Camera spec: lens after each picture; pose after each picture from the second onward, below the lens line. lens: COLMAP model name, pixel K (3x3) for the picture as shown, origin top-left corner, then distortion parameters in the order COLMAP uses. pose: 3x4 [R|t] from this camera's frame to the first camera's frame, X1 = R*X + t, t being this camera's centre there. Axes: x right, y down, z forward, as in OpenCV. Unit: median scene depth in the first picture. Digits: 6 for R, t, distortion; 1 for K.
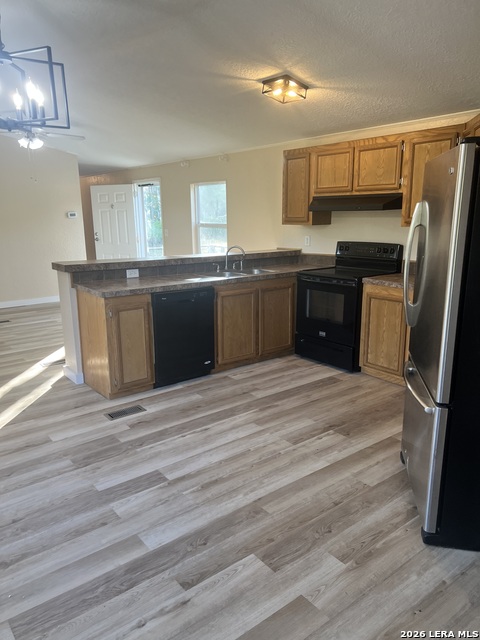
lens RADIAL K [[480.7, 0, 234.6], [0, 480.7, 322.4], [0, 0, 1]] dist [0.050954, -0.059274]
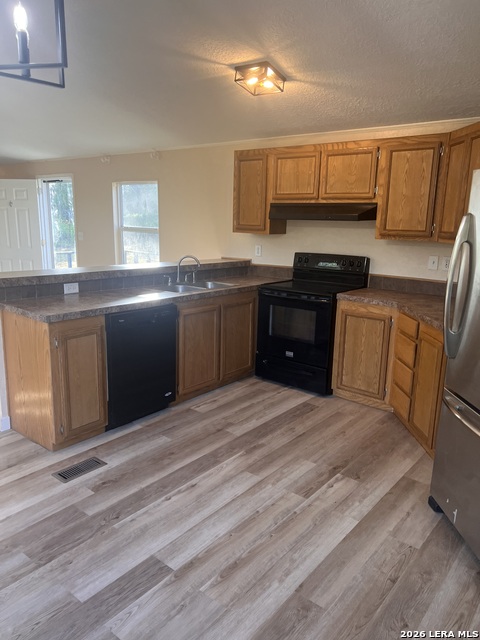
lens RADIAL K [[480.7, 0, 235.3], [0, 480.7, 322.9], [0, 0, 1]] dist [0.050954, -0.059274]
pose [[0.973593, -0.016539, 0.227693, -0.154489], [0.018277, 0.999818, -0.005525, -0.040396], [-0.227560, 0.009540, 0.973717, 0.175548]]
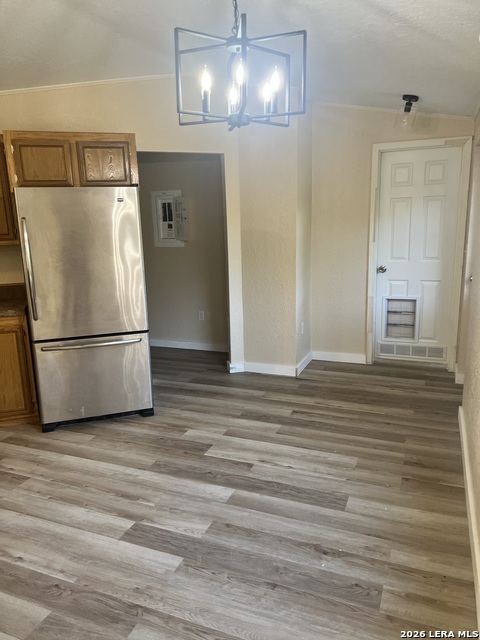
lens RADIAL K [[480.7, 0, 238.5], [0, 480.7, 320.4], [0, 0, 1]] dist [0.050954, -0.059274]
pose [[-0.503368, -0.153961, 0.850245, -0.687441], [0.227400, 0.925706, 0.302253, -0.178967], [-0.833613, 0.345490, -0.430960, 0.813379]]
